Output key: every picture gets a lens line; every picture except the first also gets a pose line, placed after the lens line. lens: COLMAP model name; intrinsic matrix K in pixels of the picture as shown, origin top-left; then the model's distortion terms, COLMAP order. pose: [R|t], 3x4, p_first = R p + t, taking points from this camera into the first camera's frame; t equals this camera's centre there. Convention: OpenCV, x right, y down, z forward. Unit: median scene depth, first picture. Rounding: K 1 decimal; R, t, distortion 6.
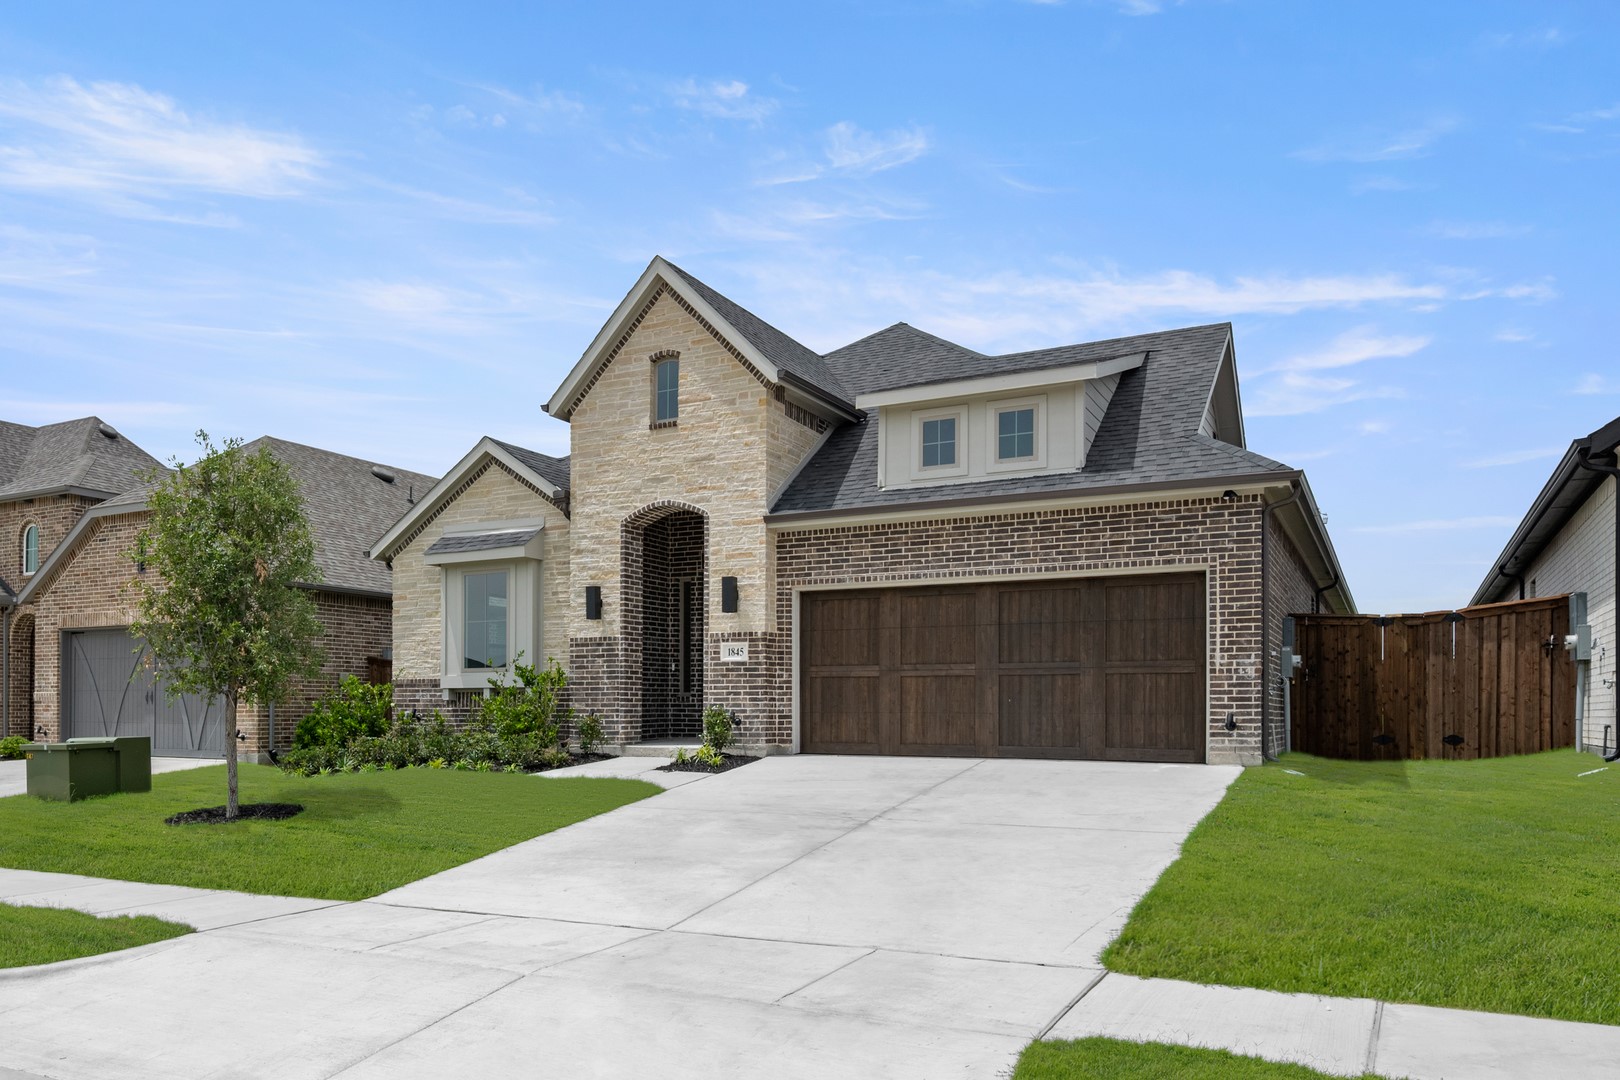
lens RADIAL K [[856.0, 0, 810.3], [0, 856.0, 510.5], [0, 0, 1]] dist [0.000857, -0.000441]
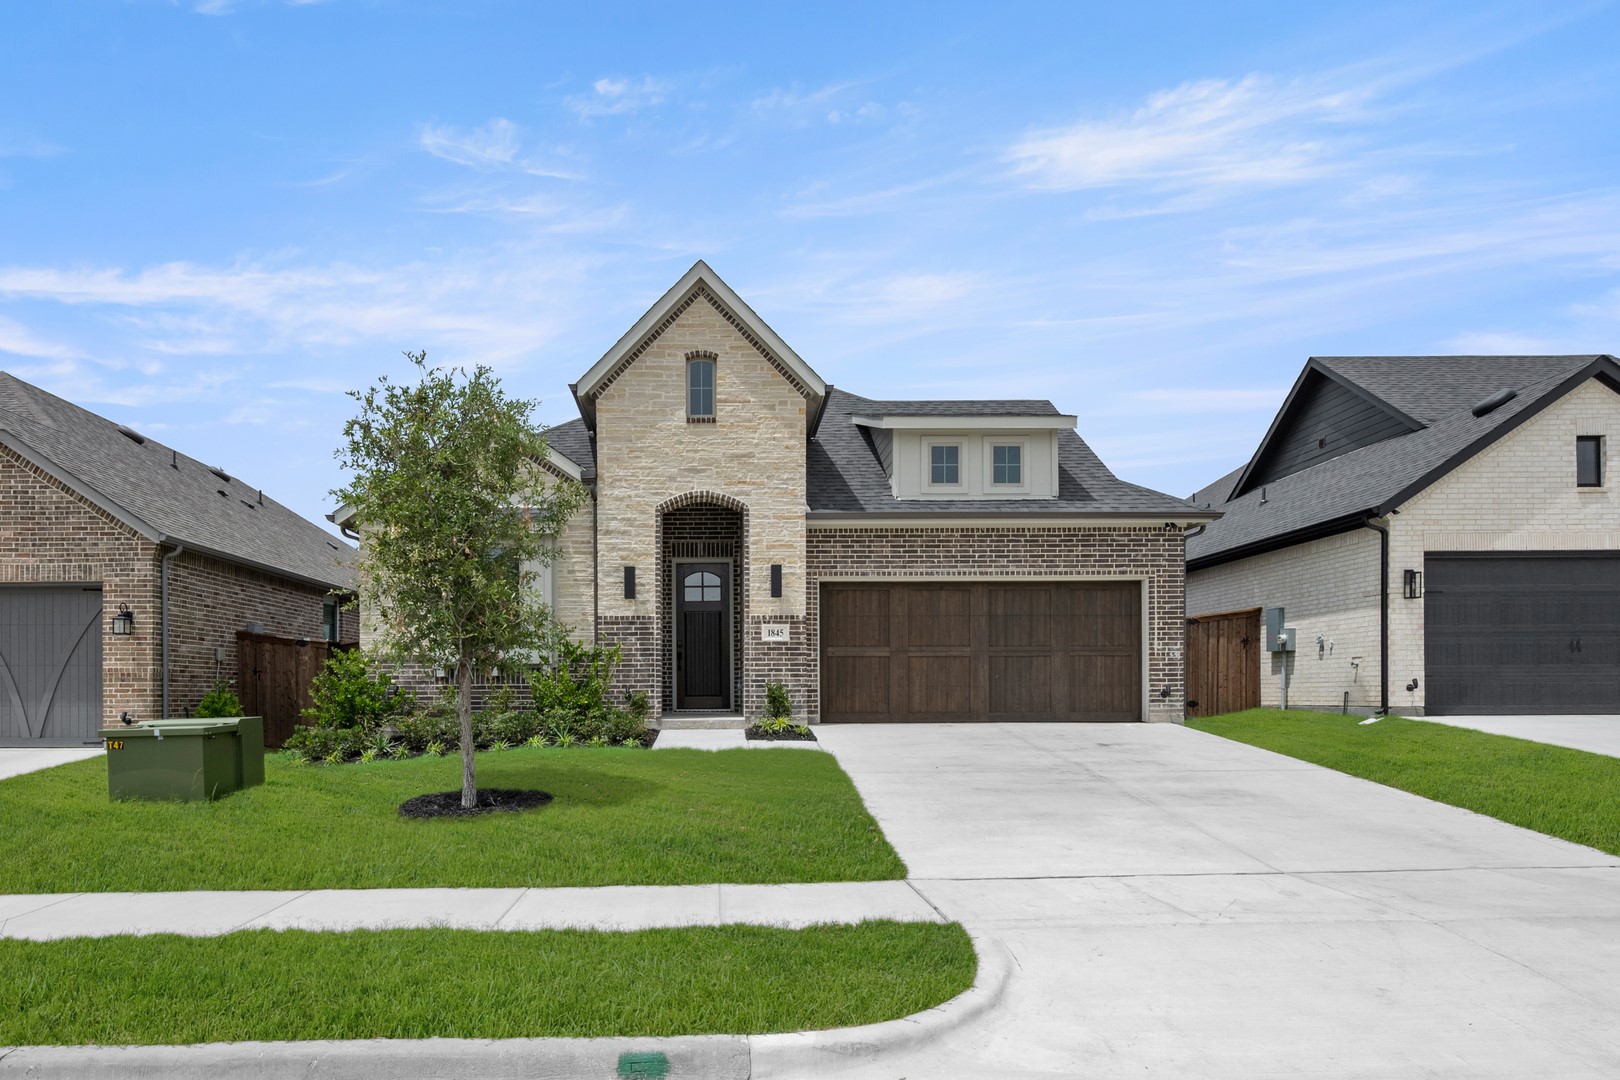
lens RADIAL K [[706.8, 0, 810.0], [0, 706.8, 540.0], [0, 0, 1]] dist [0.001620, -0.000056]
pose [[0.927981, 0.070986, 0.365803, -0.388437], [-0.078634, 0.996885, 0.006031, 0.036238], [-0.364236, -0.034361, 0.930673, 0.135898]]
